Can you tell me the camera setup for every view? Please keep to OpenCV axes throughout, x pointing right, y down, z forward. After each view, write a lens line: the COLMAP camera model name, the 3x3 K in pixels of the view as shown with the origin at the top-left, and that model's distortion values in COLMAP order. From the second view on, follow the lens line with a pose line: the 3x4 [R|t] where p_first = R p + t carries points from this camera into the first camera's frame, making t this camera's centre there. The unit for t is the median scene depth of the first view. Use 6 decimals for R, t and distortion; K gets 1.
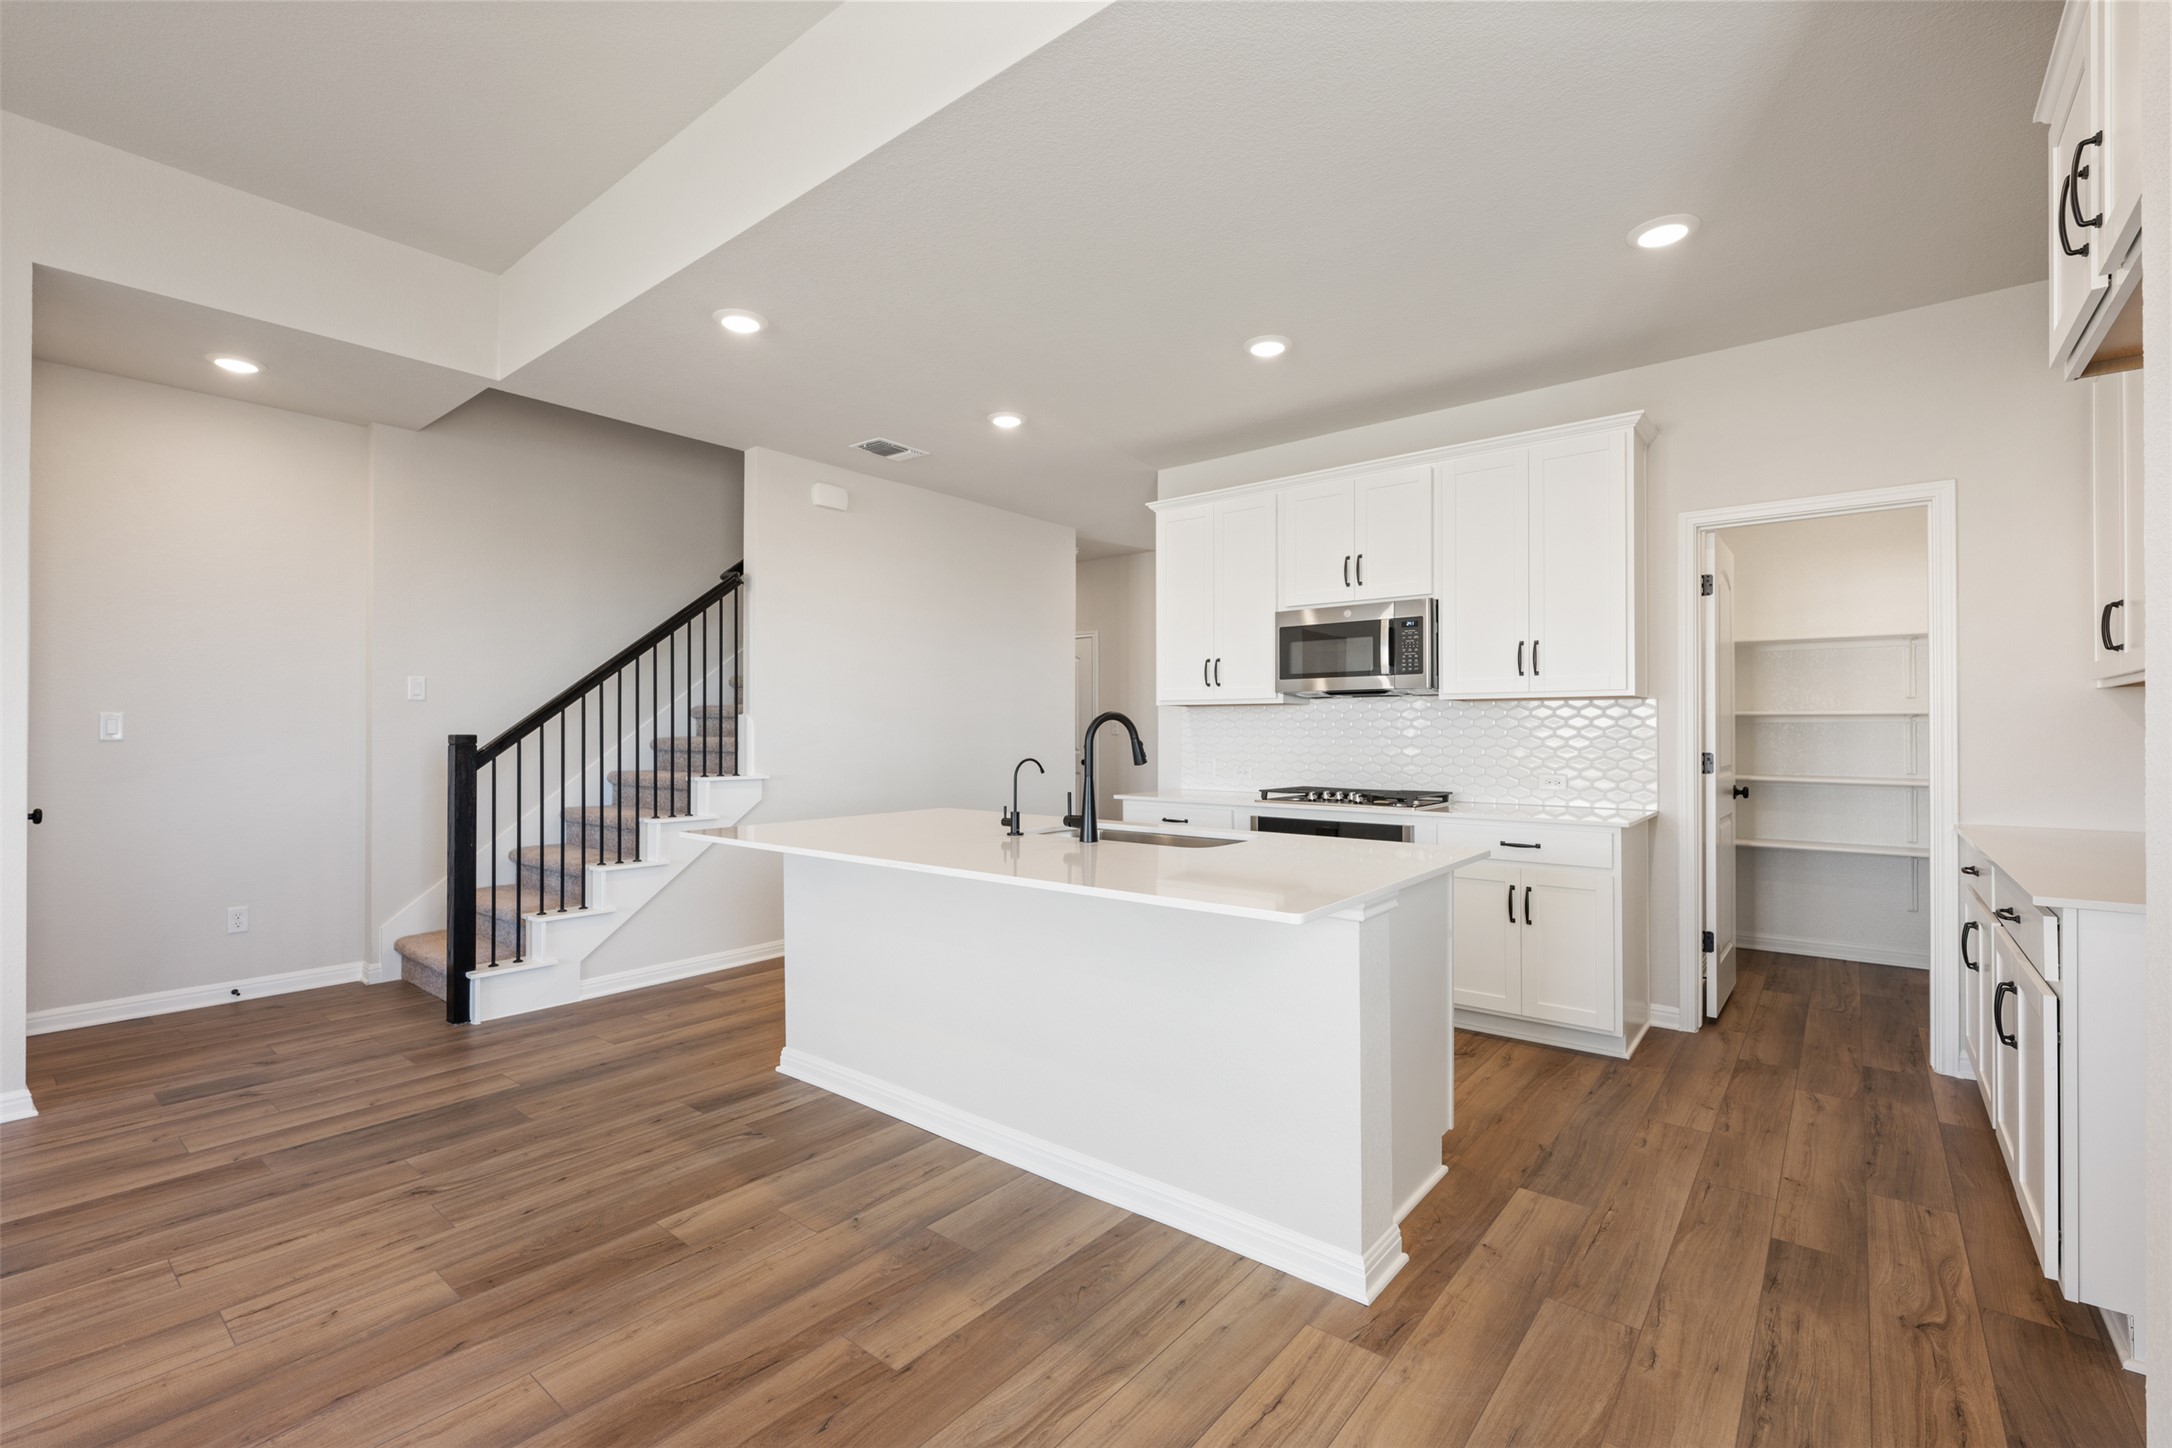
lens RADIAL K [[937.8, 0, 1084.1], [0, 937.8, 727.4], [0, 0, 1]] dist [-0.002003, 0.001102]
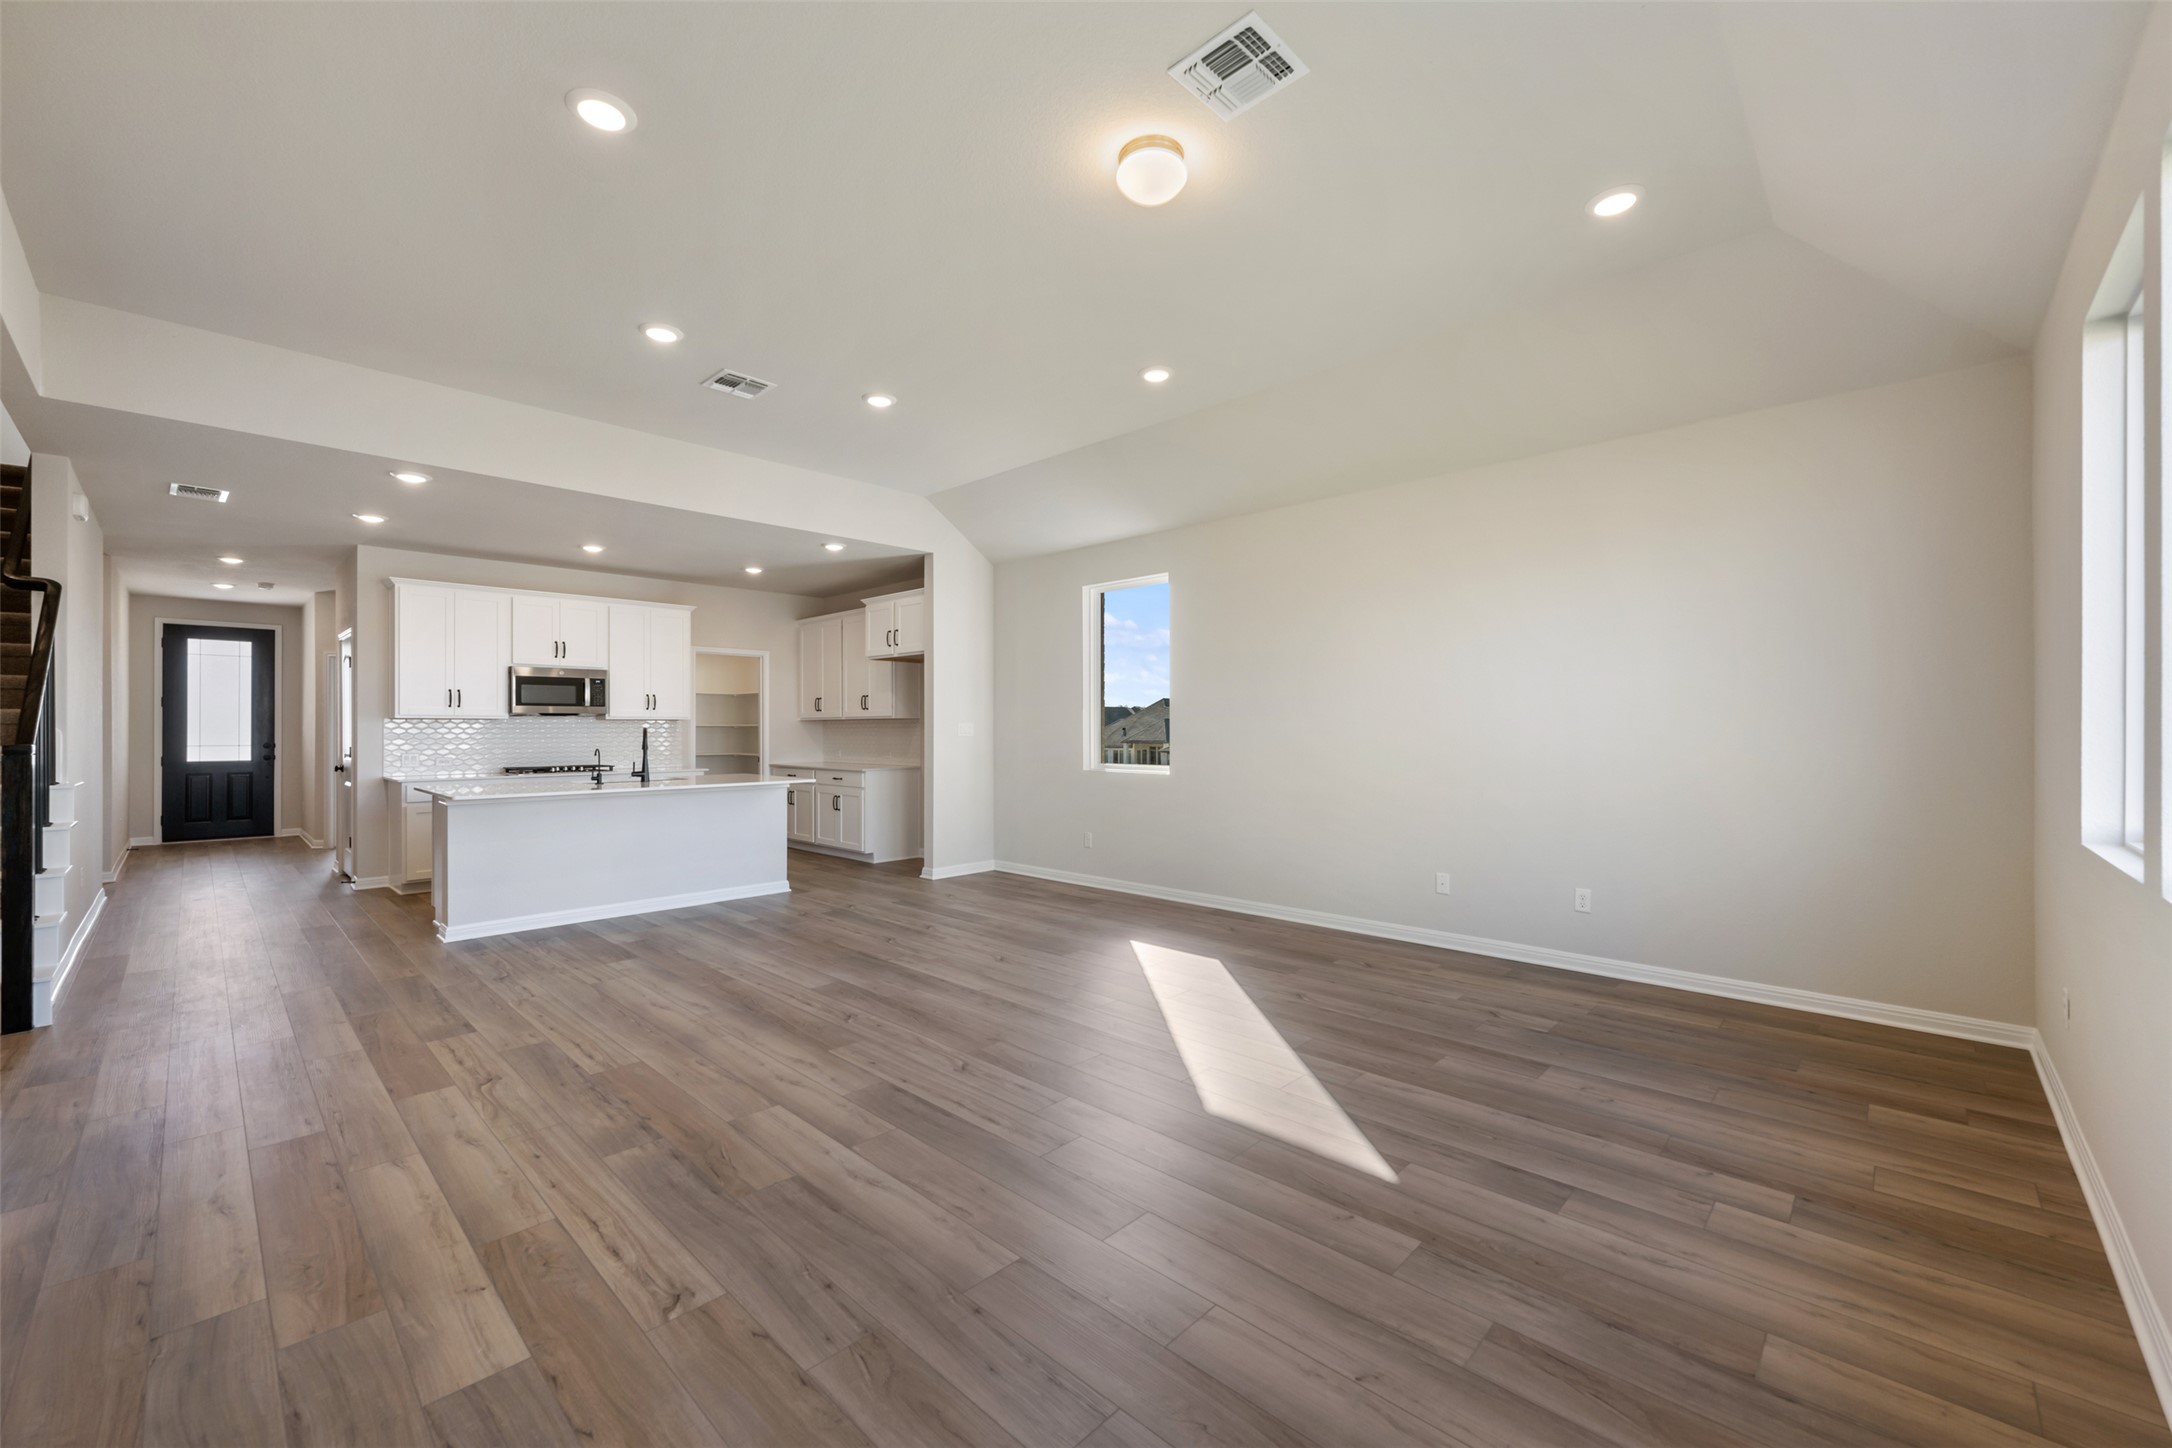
lens RADIAL K [[864.3, 0, 1084.2], [0, 864.3, 729.3], [0, 0, 1]] dist [-0.006821, 0.001789]
pose [[0.084612, -0.001124, 0.996413, -1.946469], [-0.001376, 0.999998, 0.001245, -0.015484], [-0.996413, -0.001477, 0.084611, -0.282472]]
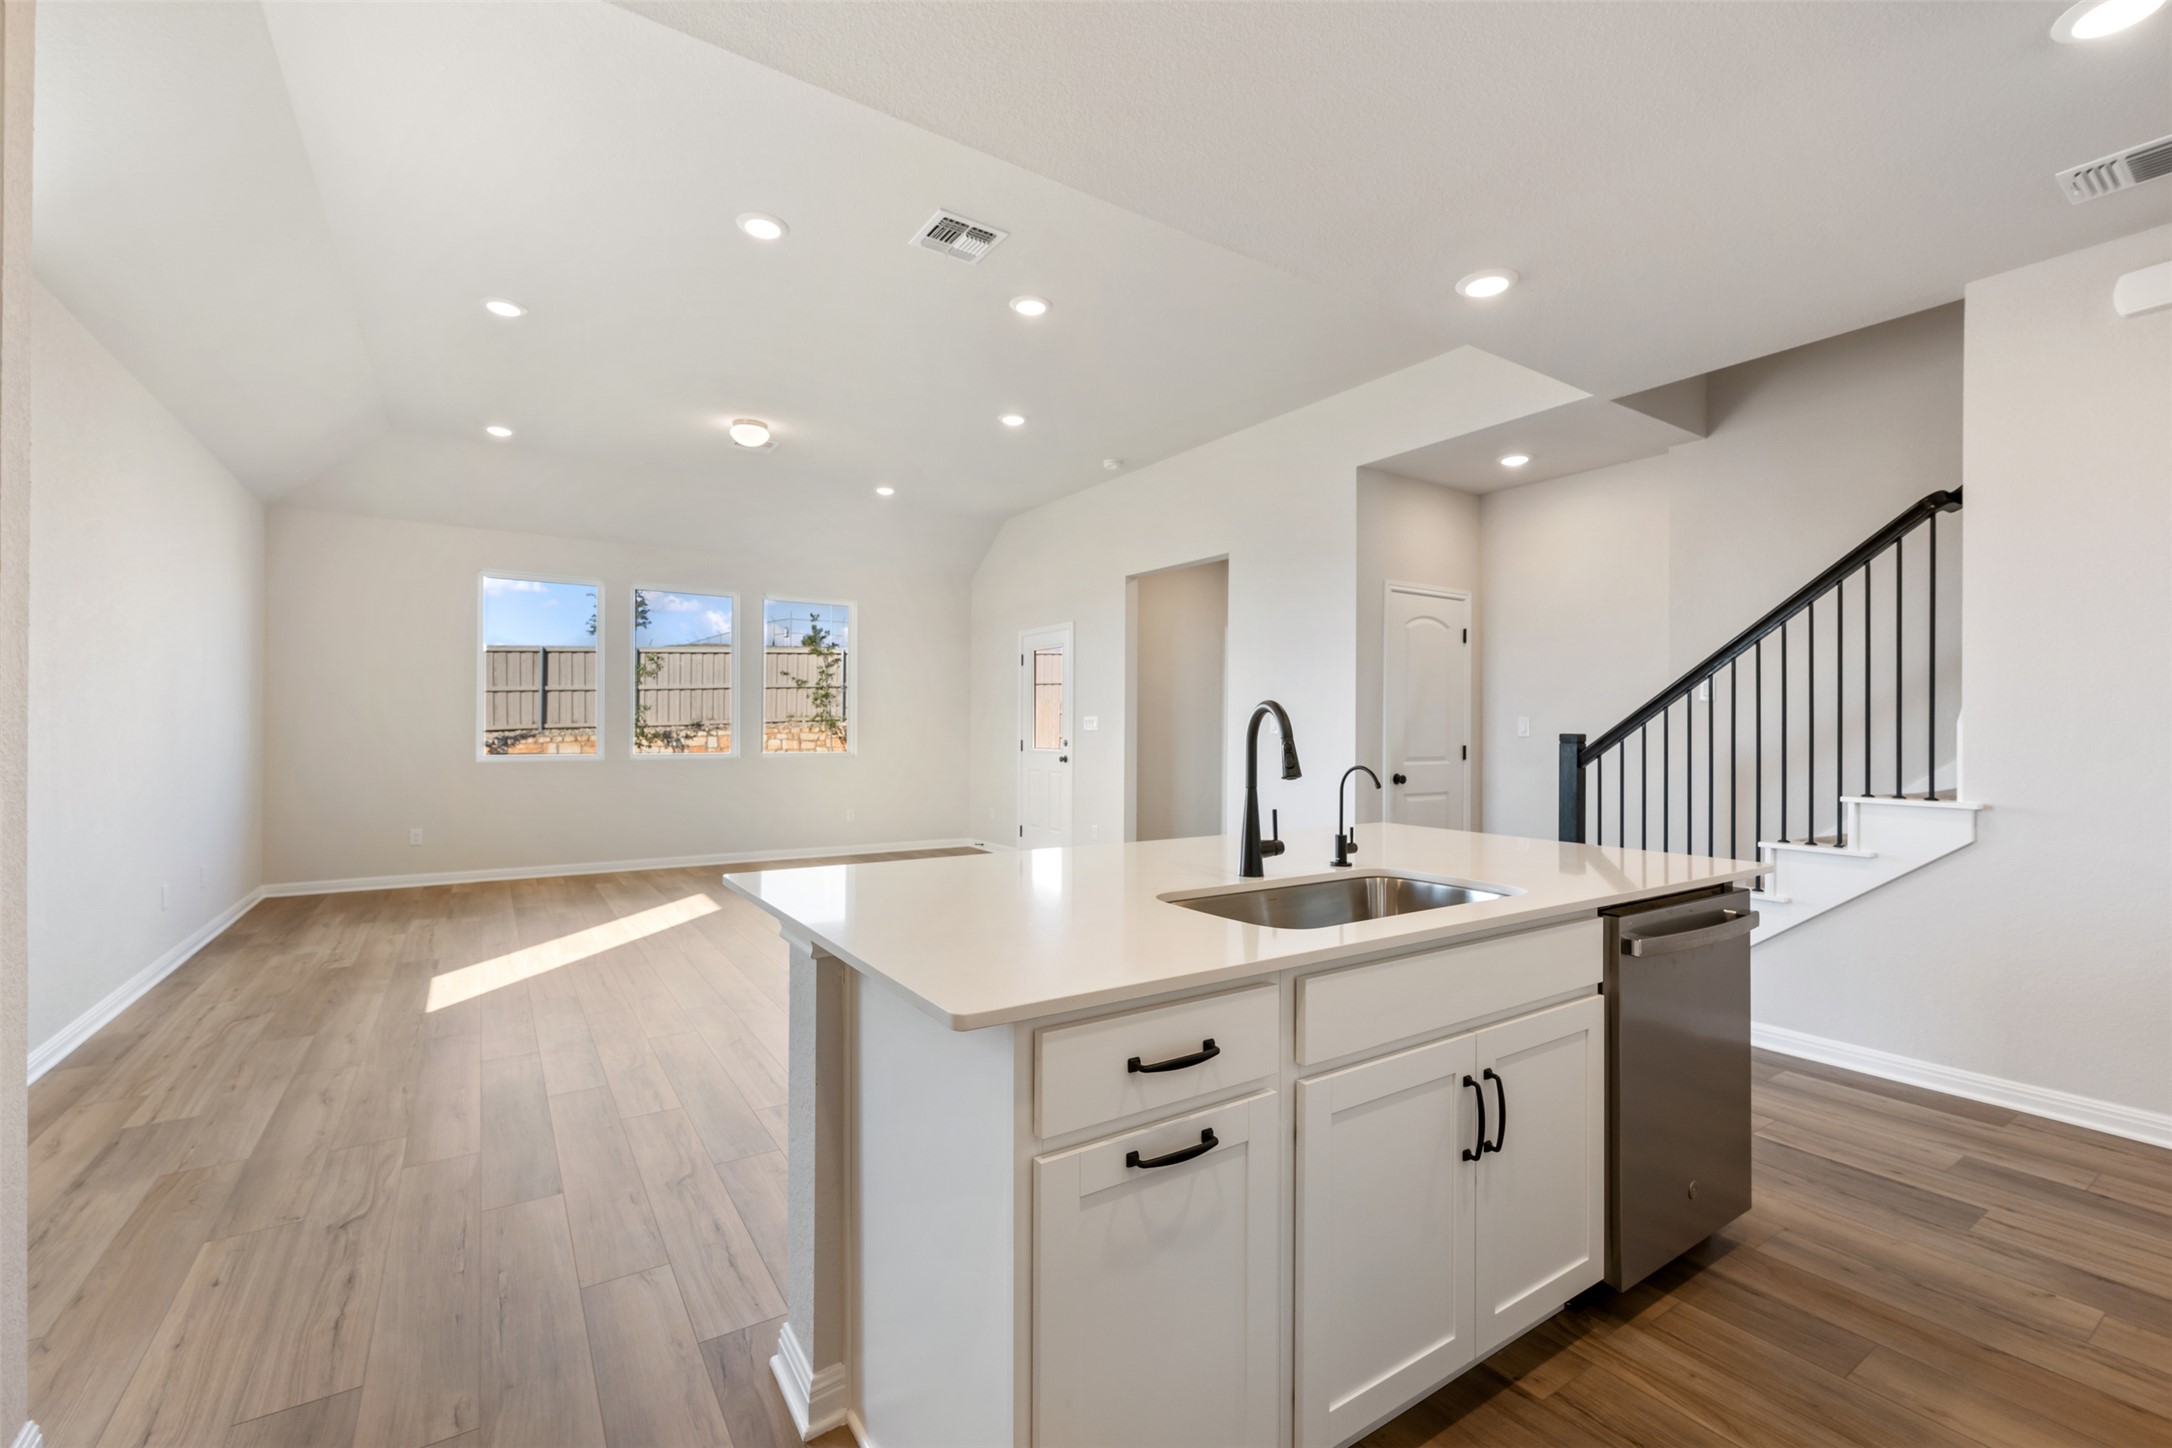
lens RADIAL K [[937.8, 0, 1089.1], [0, 937.8, 715.7], [0, 0, 1]] dist [-0.002003, 0.001102]
pose [[-0.298489, -0.012803, -0.954327, 0.706197], [-0.002517, 0.999917, -0.012628, 0.003939], [0.954410, -0.001368, -0.298496, 1.023229]]
